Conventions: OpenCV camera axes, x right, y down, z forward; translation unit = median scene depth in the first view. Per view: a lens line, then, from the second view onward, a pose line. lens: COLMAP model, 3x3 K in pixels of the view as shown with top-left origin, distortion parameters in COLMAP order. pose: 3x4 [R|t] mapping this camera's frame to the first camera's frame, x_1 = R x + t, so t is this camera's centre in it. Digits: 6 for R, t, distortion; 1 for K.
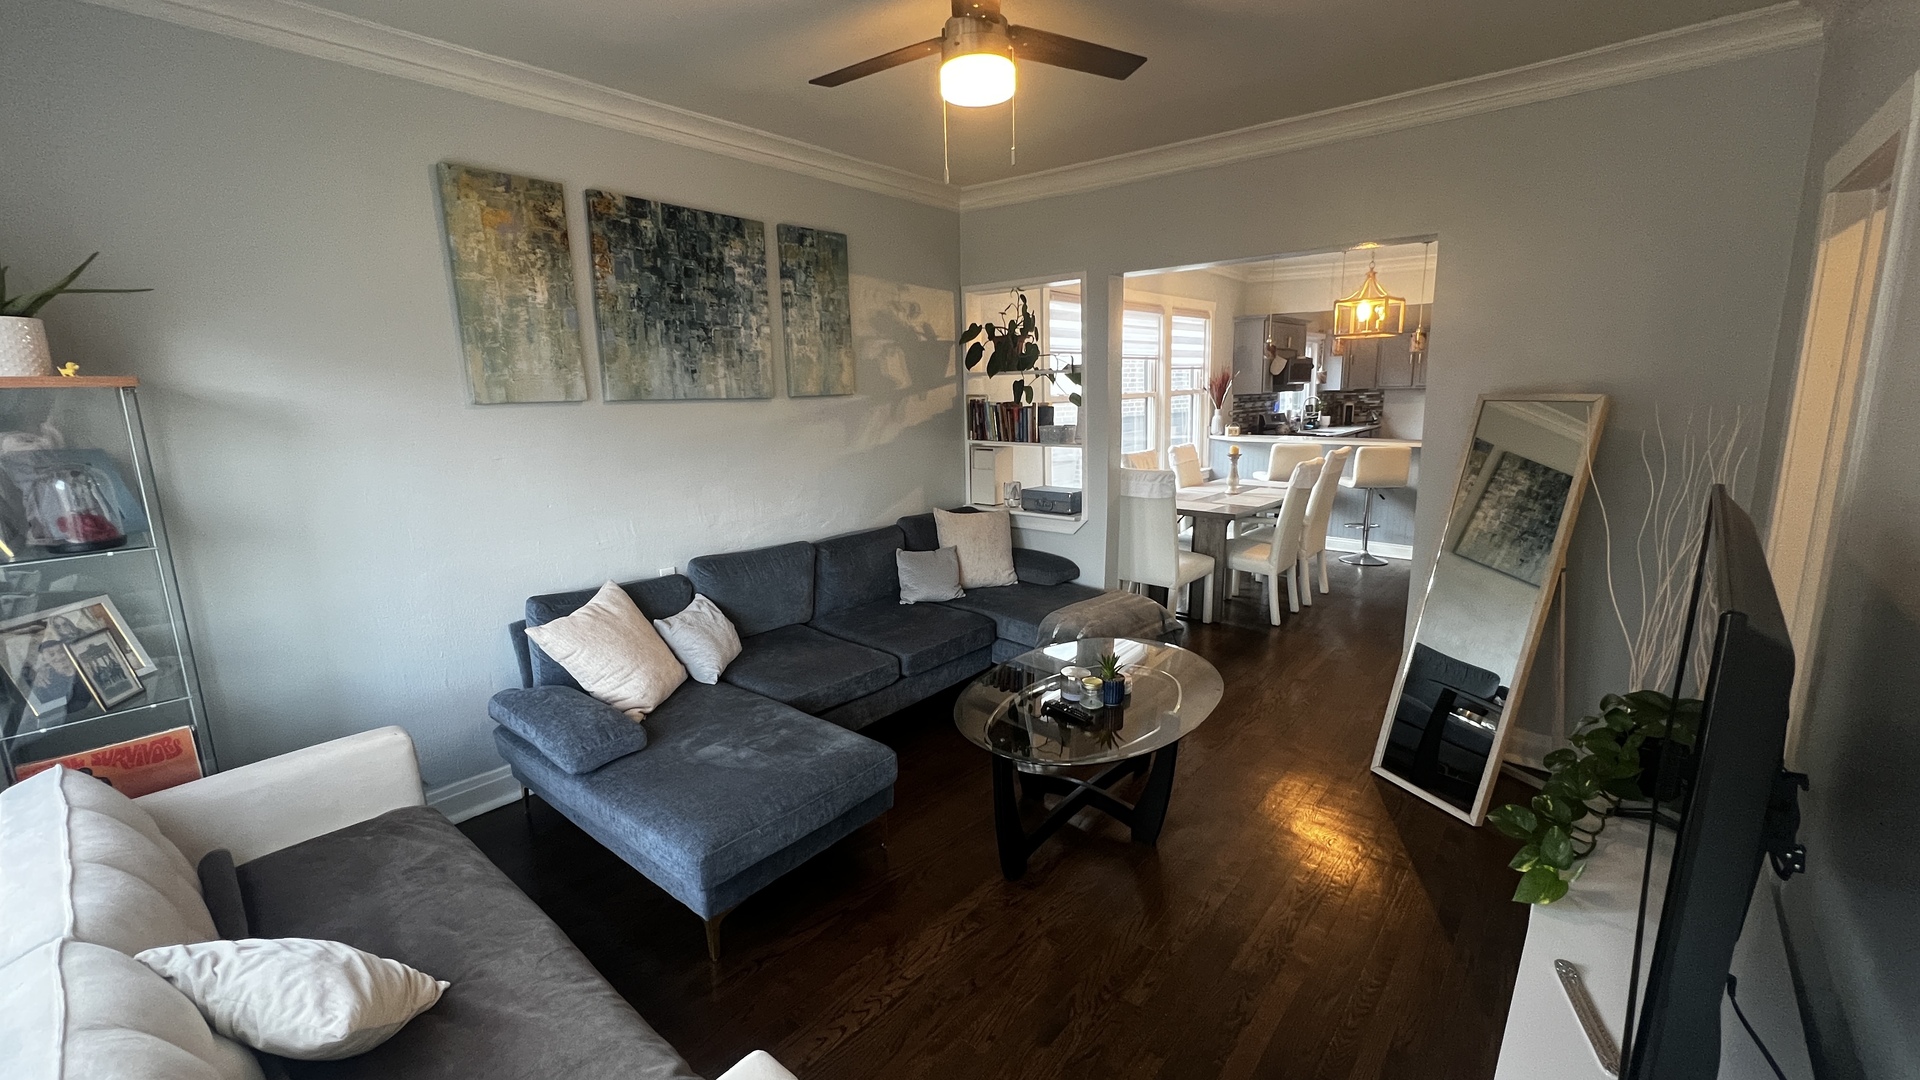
lens RADIAL K [[763.7, 0, 958.0], [0, 763.7, 537.3], [0, 0, 1]] dist [-0.004099, -0.000068]
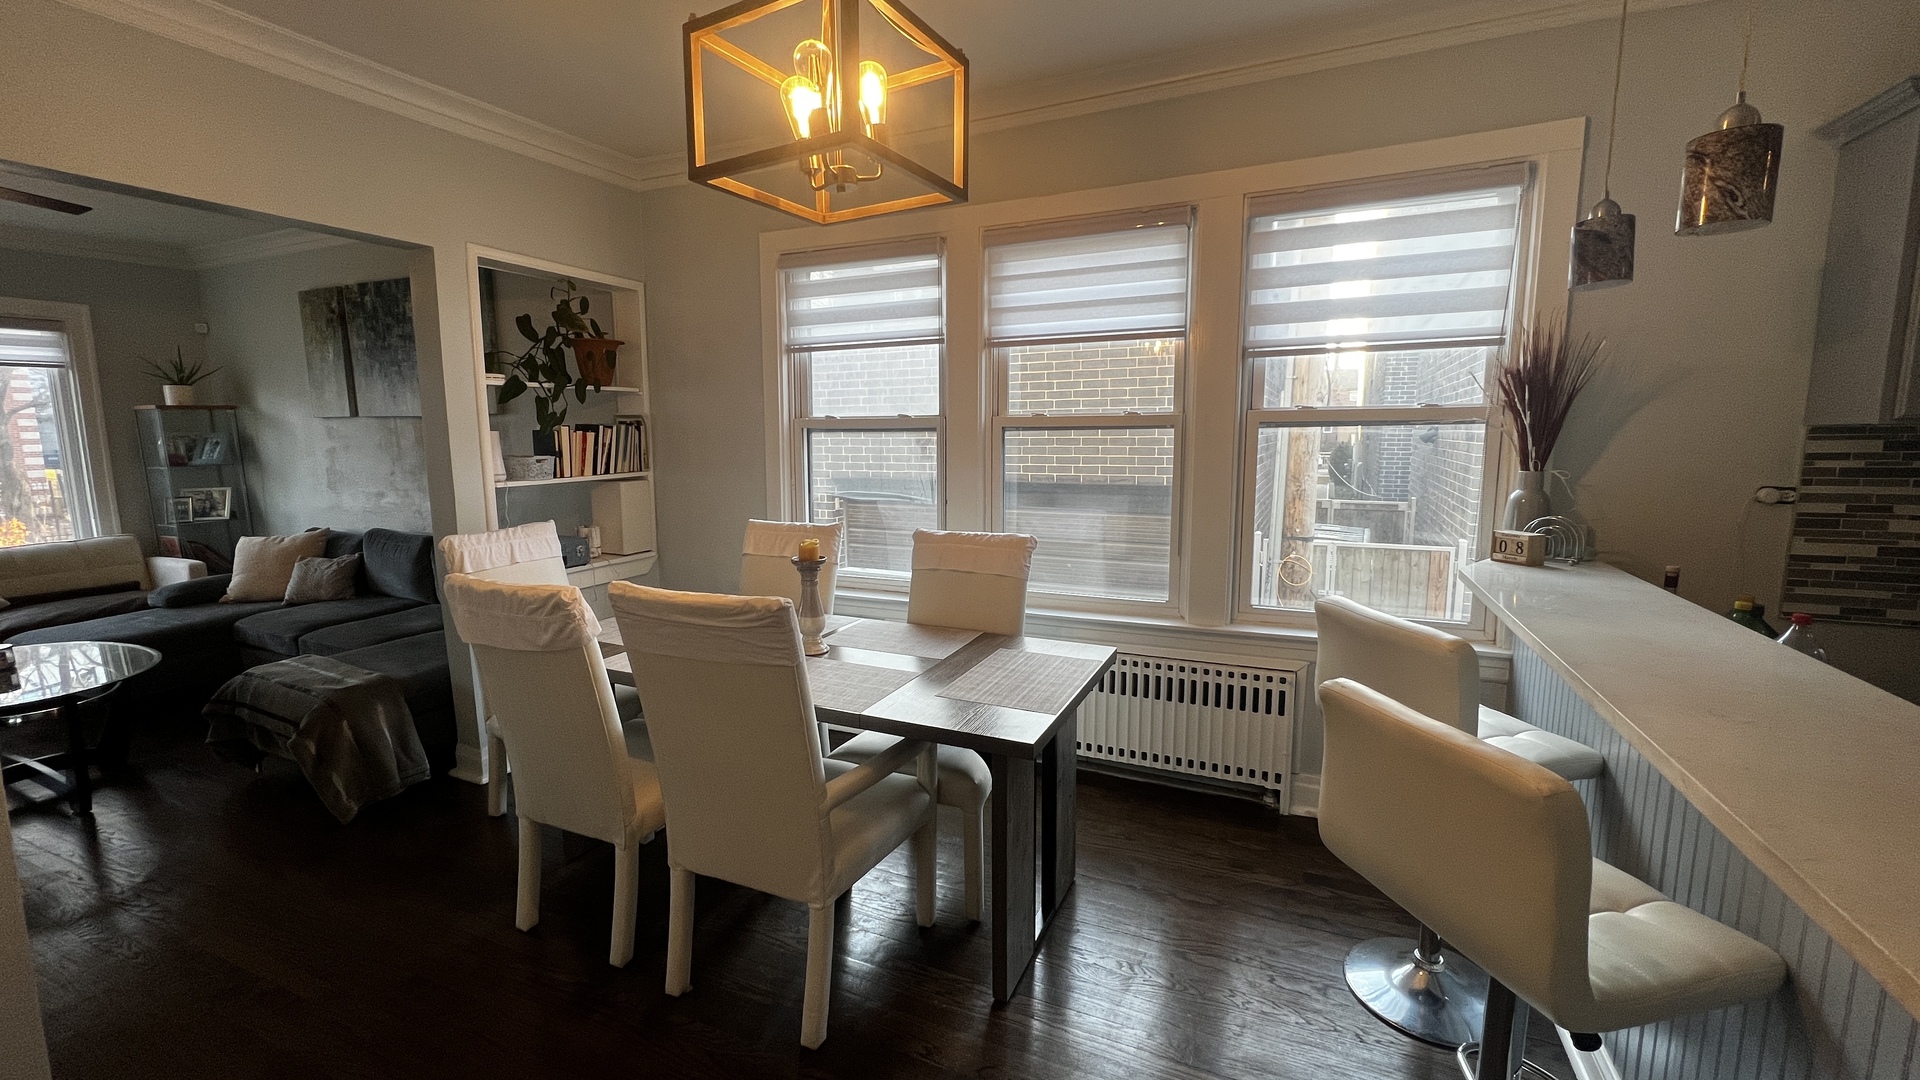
lens RADIAL K [[763.7, 0, 964.7], [0, 763.7, 535.5], [0, 0, 1]] dist [-0.004099, -0.000068]
pose [[0.280739, 0.151585, -0.947738, 1.292460], [-0.184770, 0.977514, 0.101615, -0.303570], [0.941831, 0.146587, 0.302435, 1.595840]]
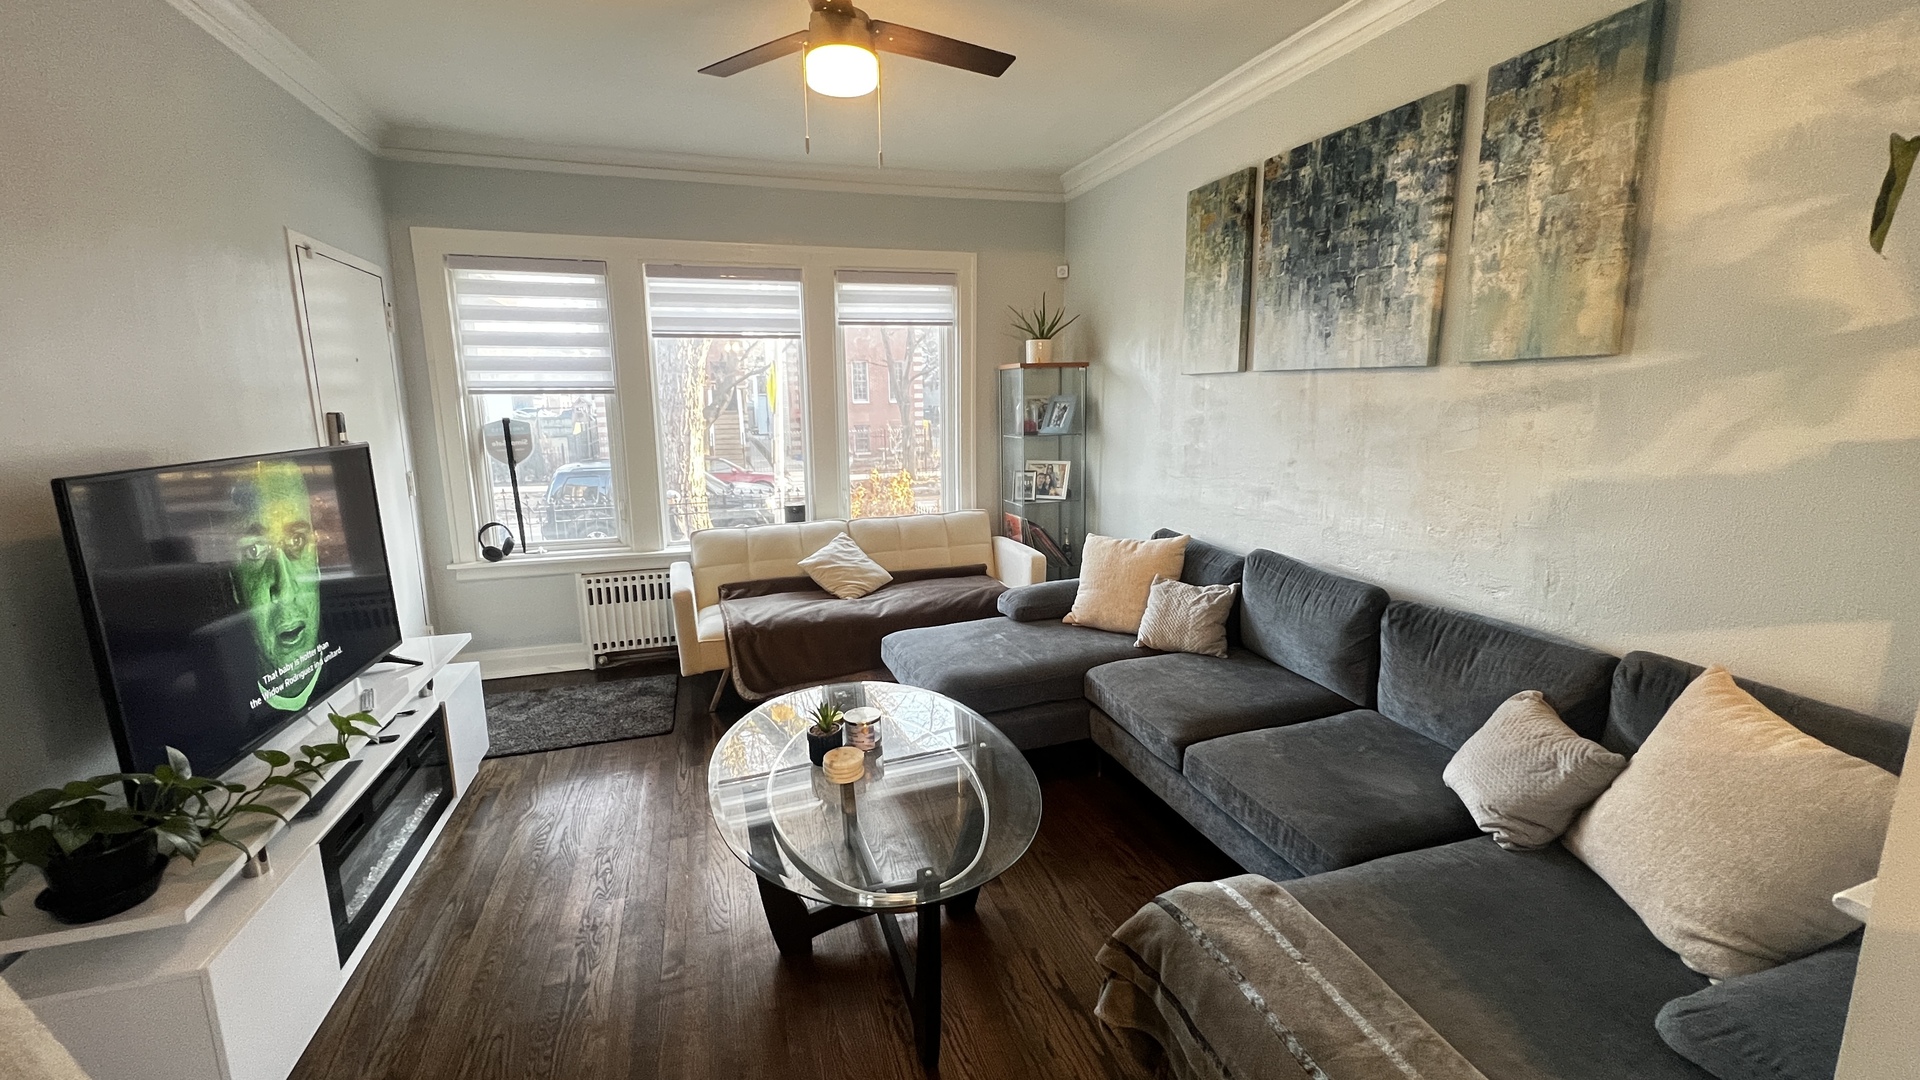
lens RADIAL K [[770.2, 0, 952.7], [0, 770.2, 532.9], [0, 0, 1]] dist [-0.006401, -0.000360]
pose [[-0.527665, 0.175983, -0.831023, 0.583483], [-0.142301, 0.946167, 0.290721, -0.199643], [0.837449, 0.271659, -0.474216, 1.113413]]
